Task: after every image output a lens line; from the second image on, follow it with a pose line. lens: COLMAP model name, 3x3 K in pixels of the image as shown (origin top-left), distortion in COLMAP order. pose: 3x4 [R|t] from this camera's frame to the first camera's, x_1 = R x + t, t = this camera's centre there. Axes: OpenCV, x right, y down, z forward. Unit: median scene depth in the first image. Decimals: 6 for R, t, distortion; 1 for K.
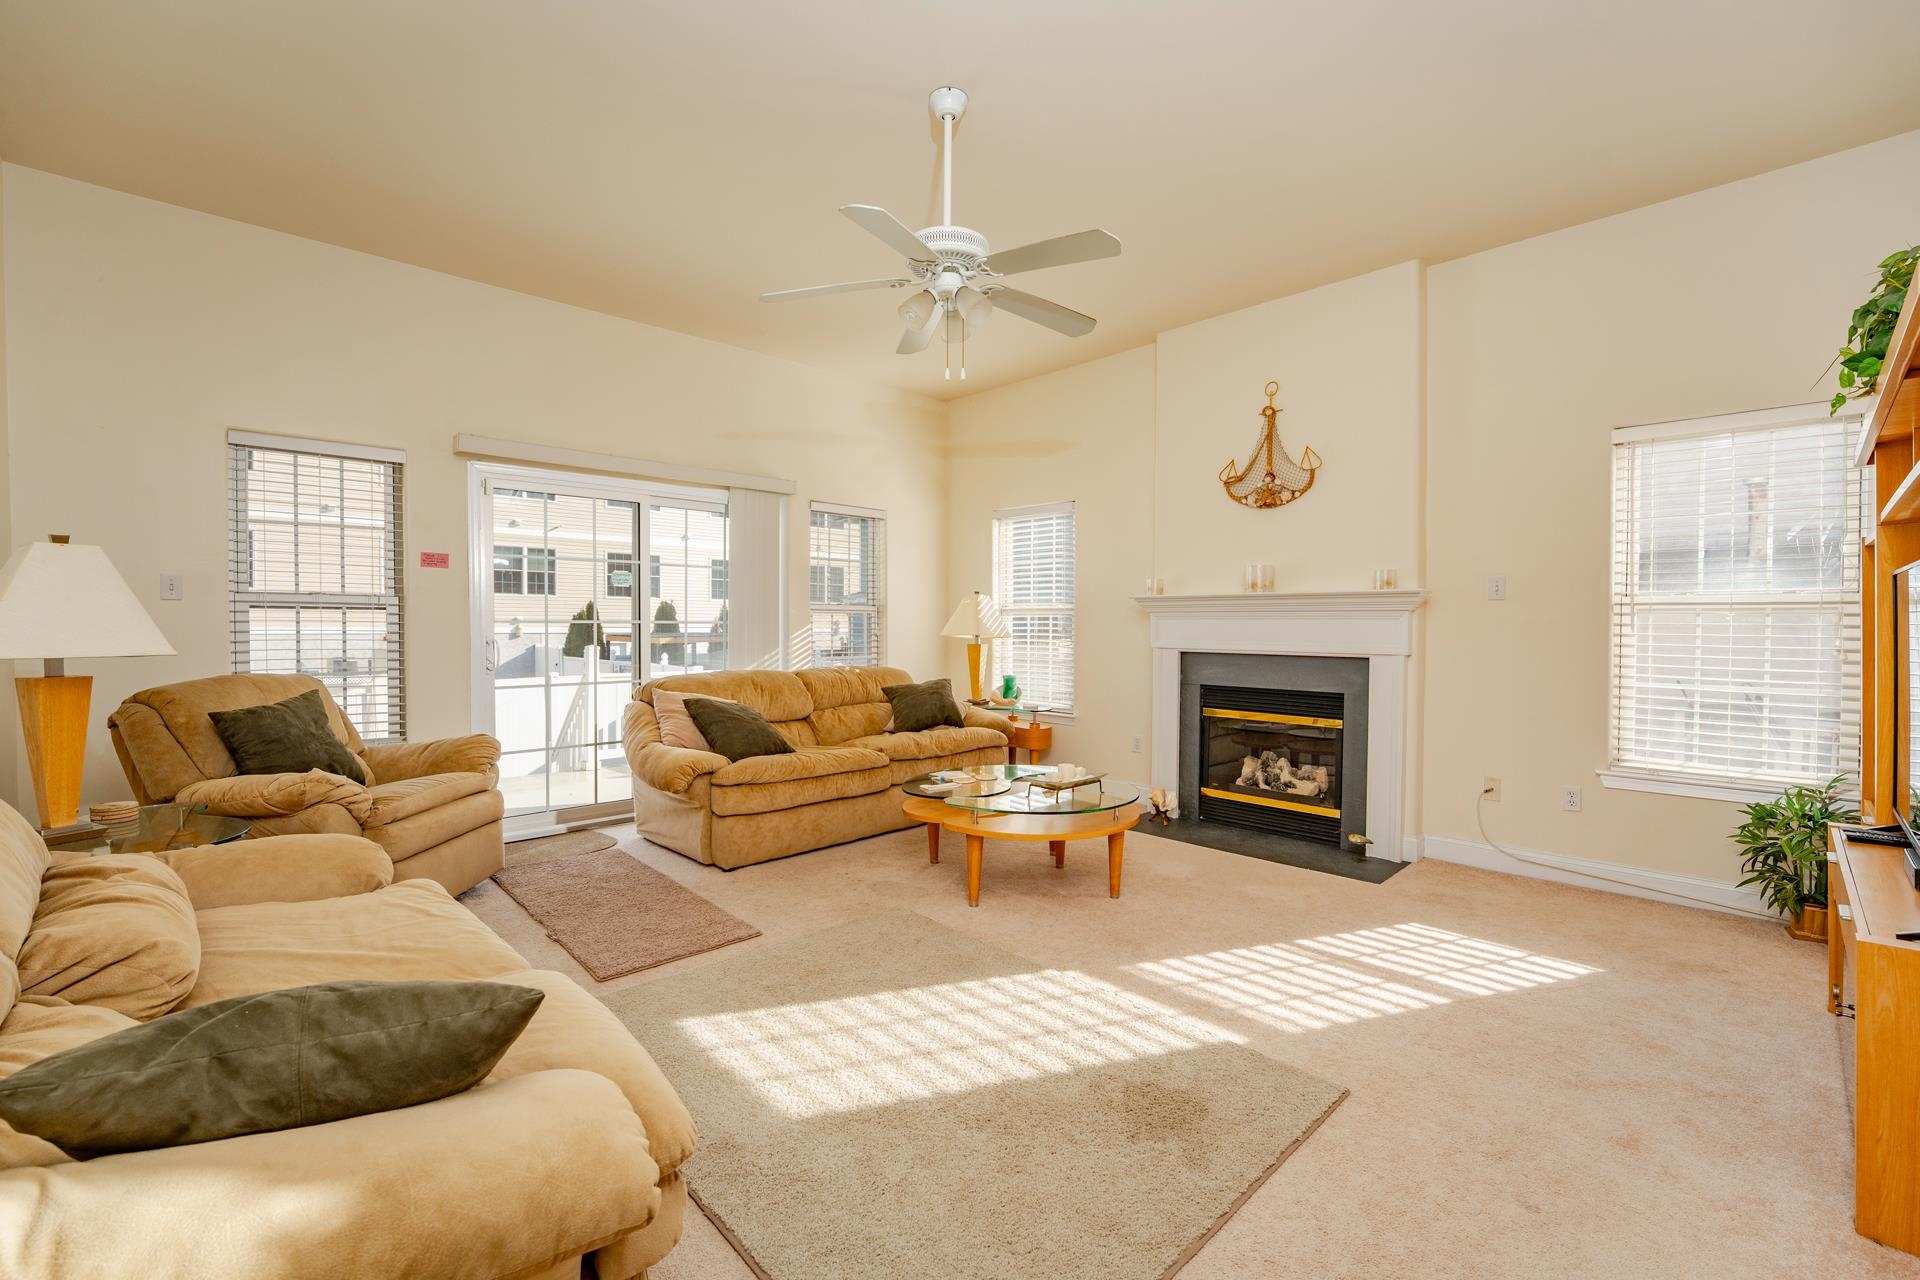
lens RADIAL K [[806.8, 0, 949.4], [0, 806.8, 635.9], [0, 0, 1]] dist [-0.013932, -0.000070]
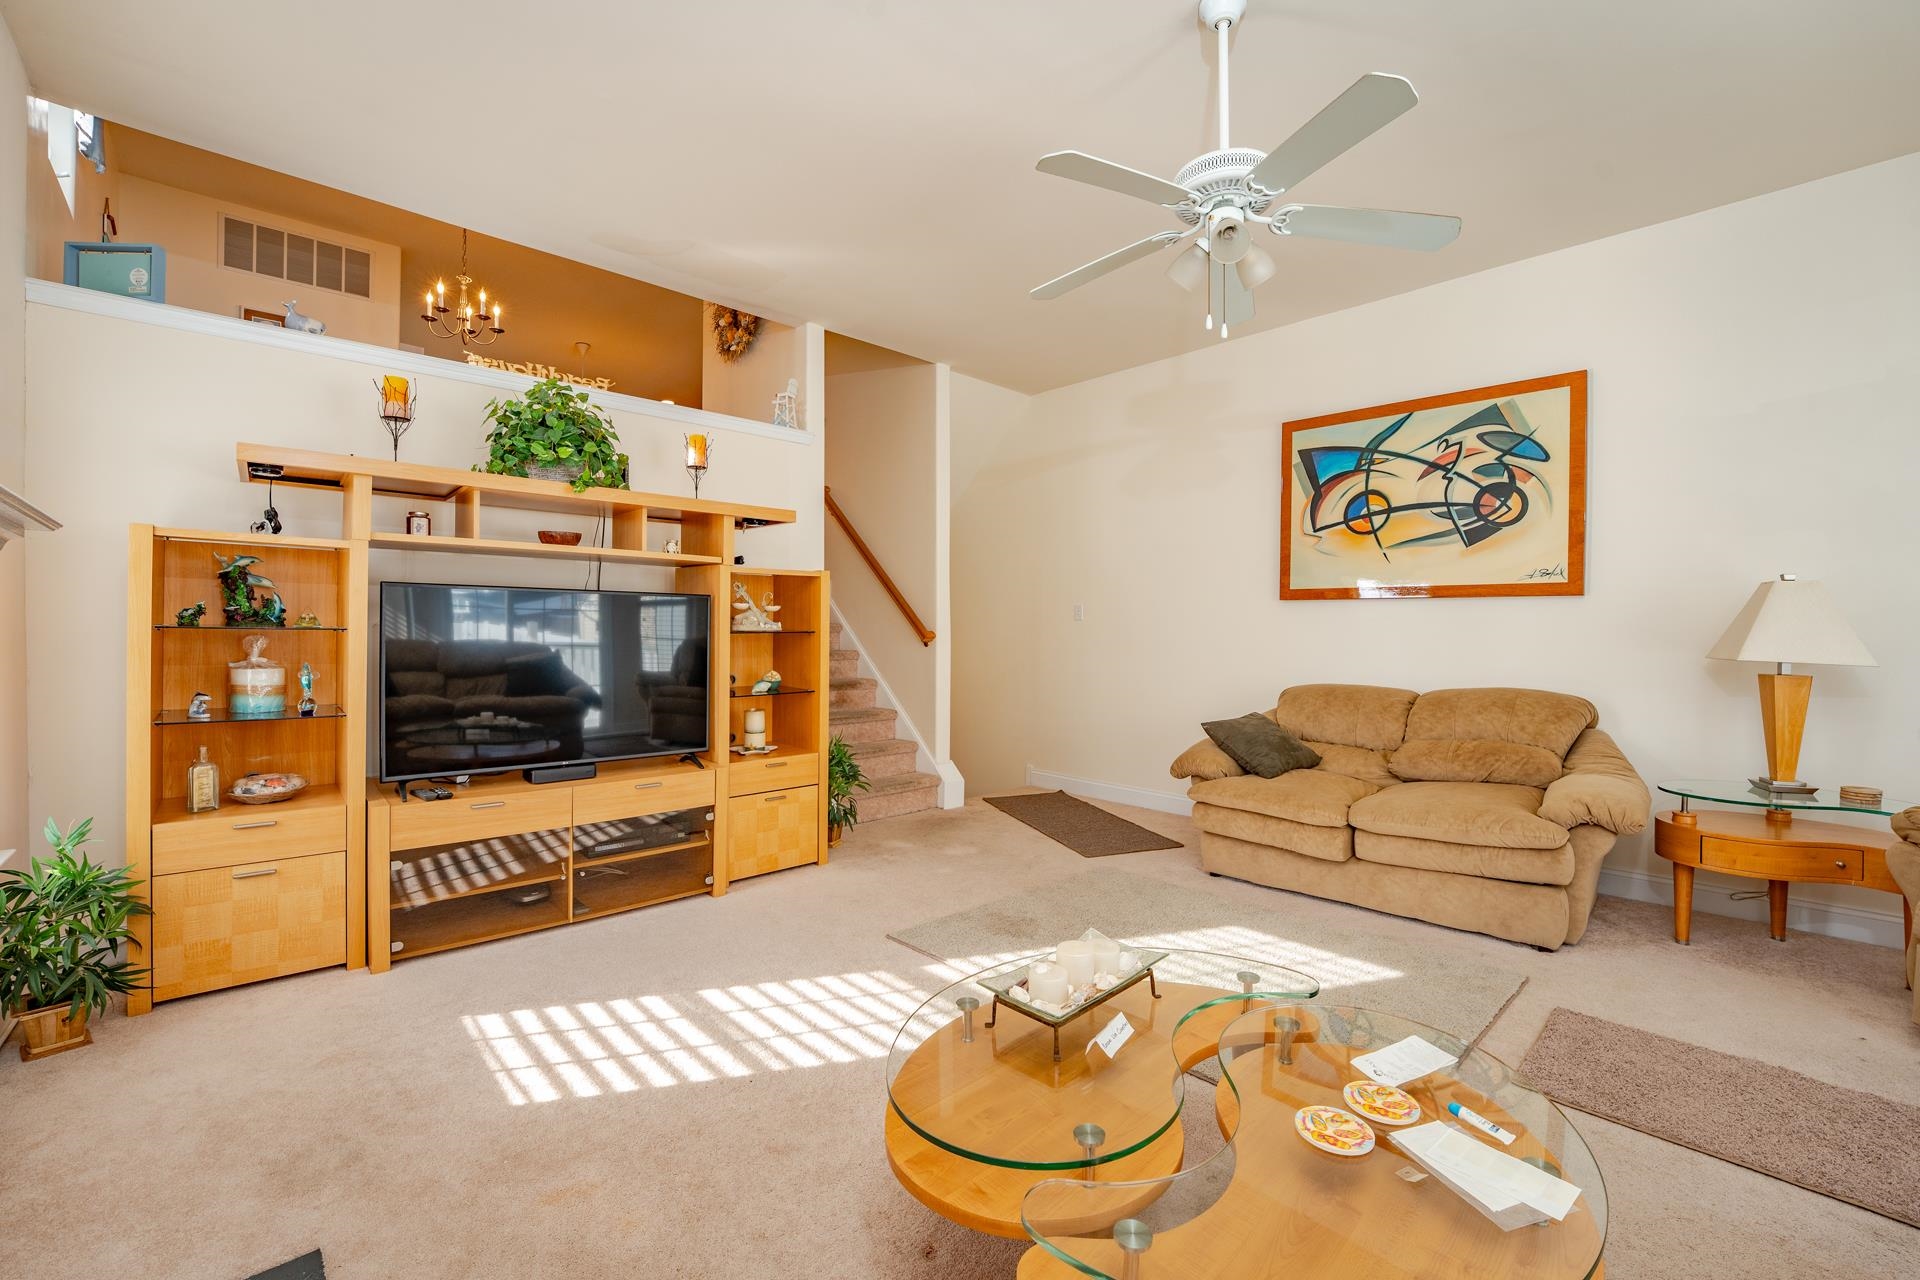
lens RADIAL K [[806.8, 0, 949.4], [0, 806.8, 635.9], [0, 0, 1]] dist [-0.013932, -0.000070]
pose [[-0.999821, -0.012081, 0.014573, 0.265852], [-0.011678, 0.999557, 0.027378, -0.034884], [-0.014898, 0.027203, -0.999519, 1.840053]]
